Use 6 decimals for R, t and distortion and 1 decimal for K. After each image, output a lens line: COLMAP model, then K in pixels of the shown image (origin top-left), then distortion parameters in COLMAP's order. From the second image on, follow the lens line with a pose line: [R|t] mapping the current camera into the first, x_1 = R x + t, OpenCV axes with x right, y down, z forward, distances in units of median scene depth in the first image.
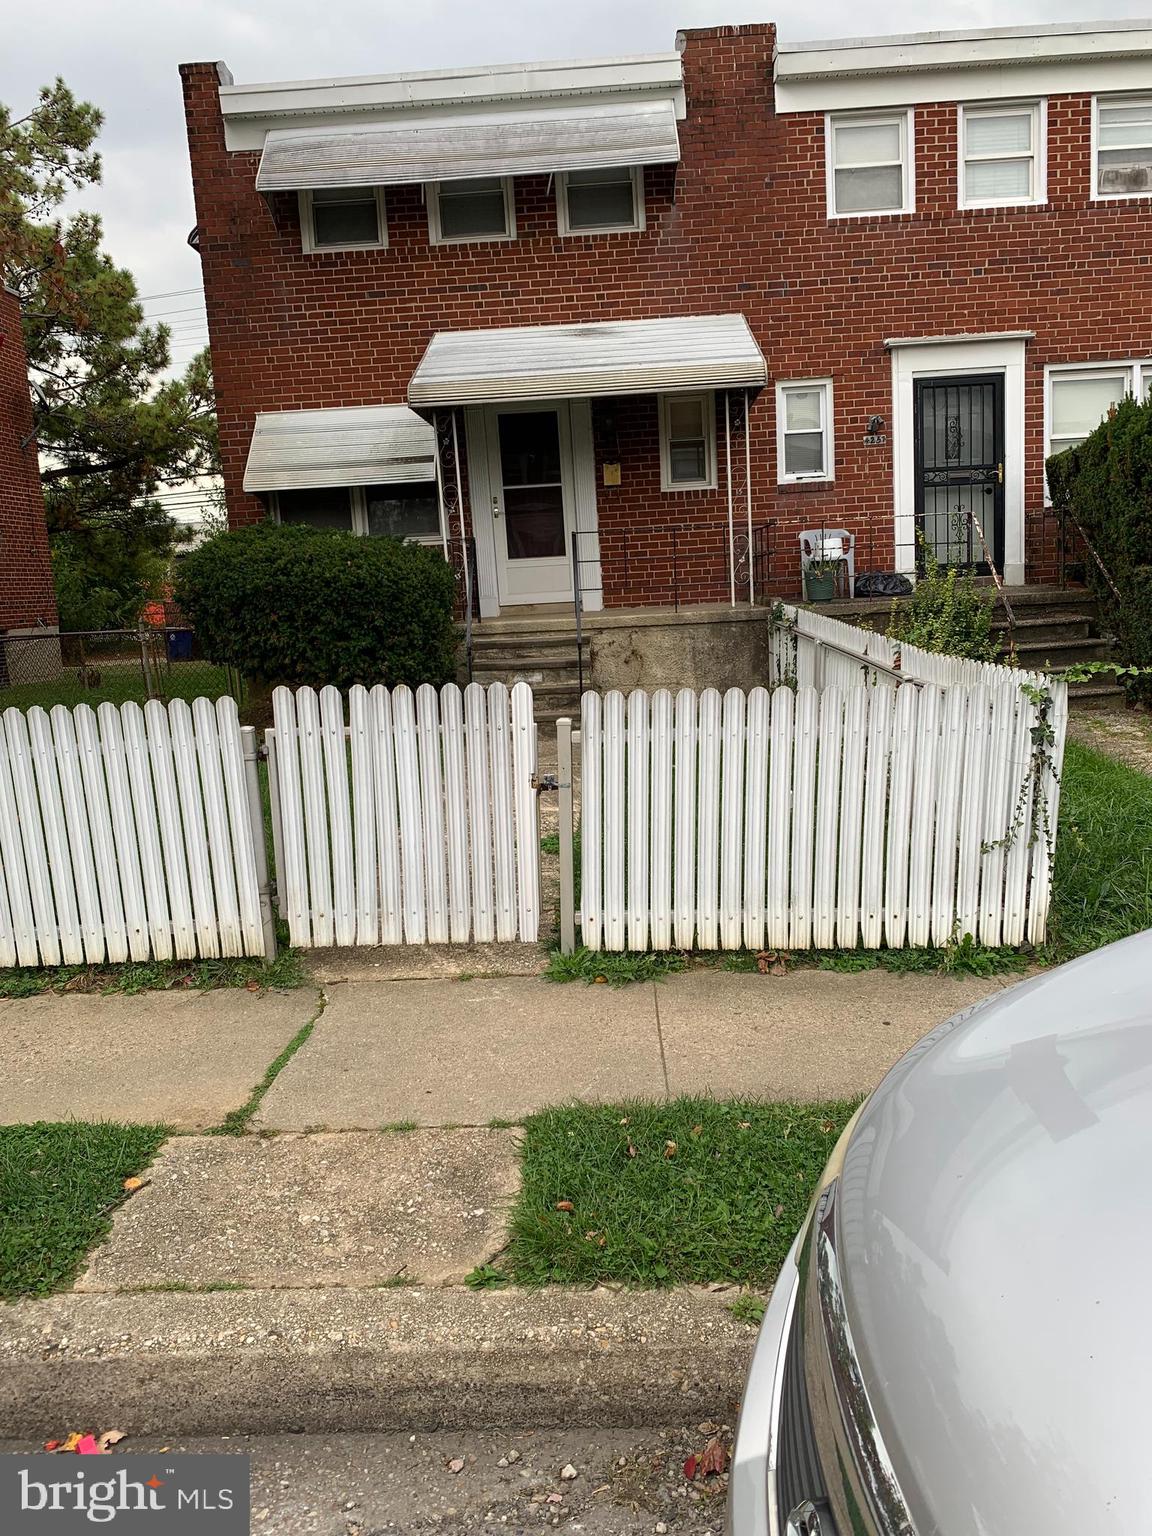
lens RADIAL K [[1179.9, 0, 575.8], [0, 1179.9, 811.9], [0, 0, 1]] dist [0.066605, -0.259641]
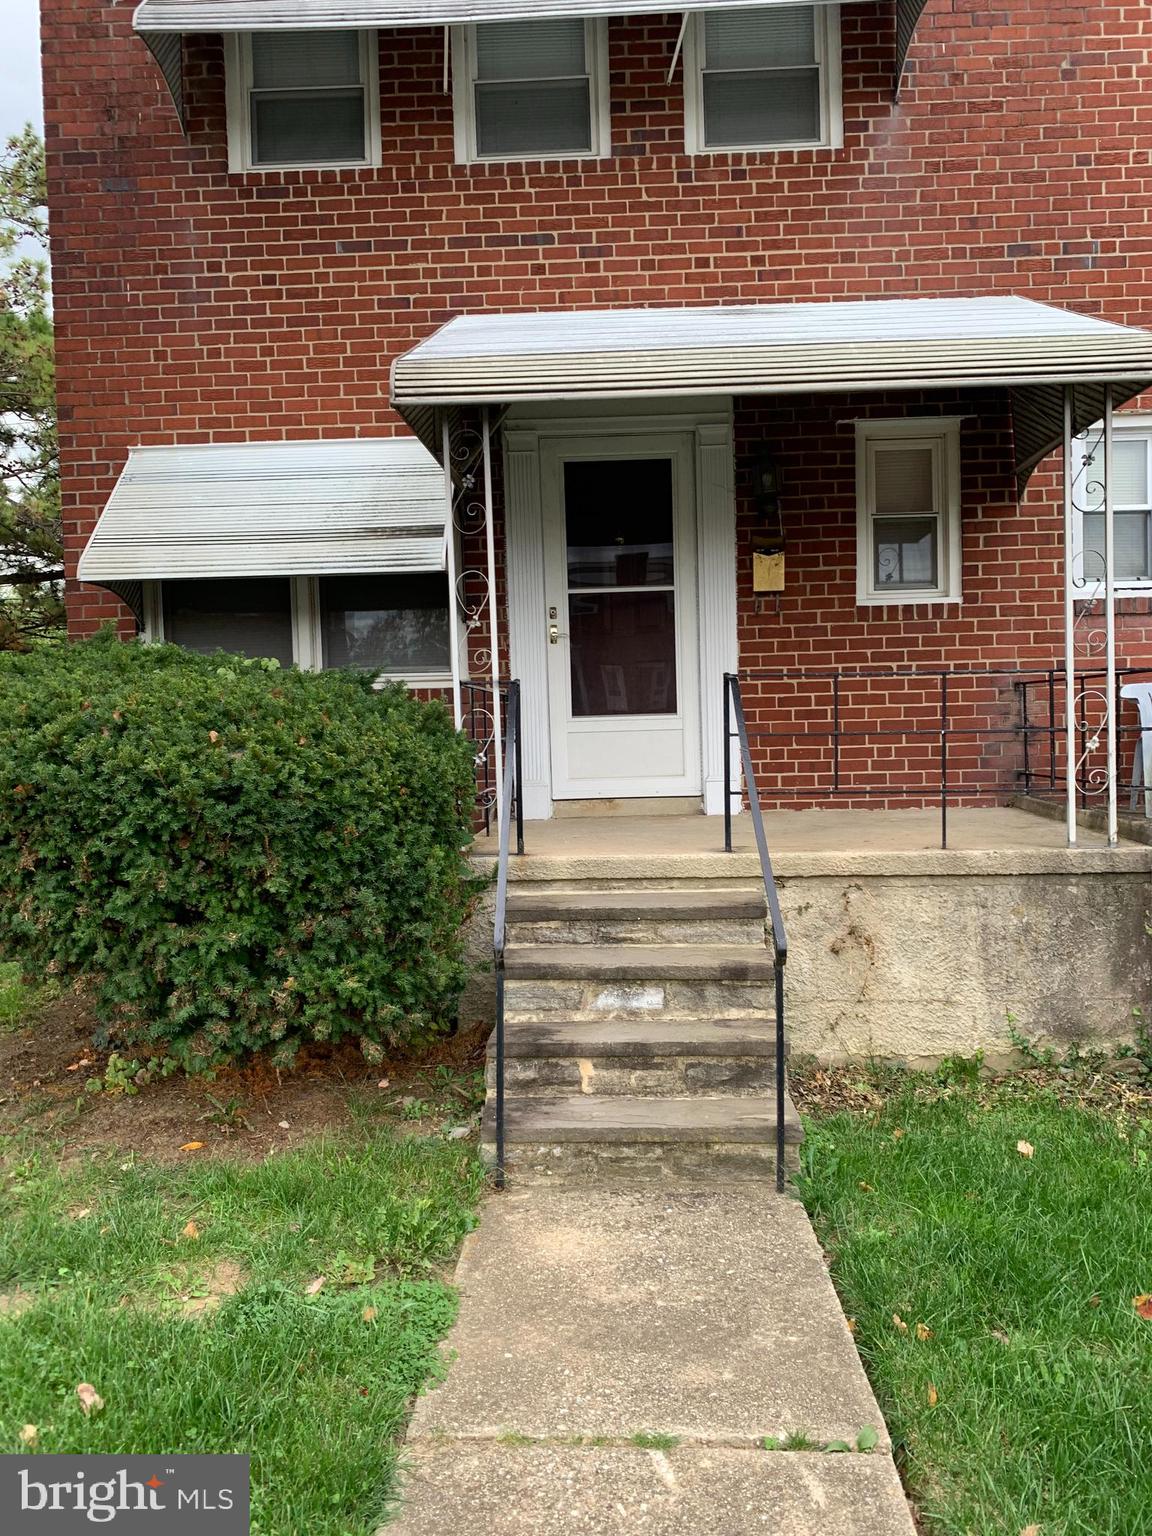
lens RADIAL K [[1162.8, 0, 576.0], [0, 1162.8, 768.0], [0, 0, 1]] dist [0.003485, -0.096869]
pose [[0.999487, 0.029303, -0.012952, -0.050882], [-0.030875, 0.988914, -0.145244, -0.119393], [0.008552, 0.145570, 0.989311, 0.500953]]
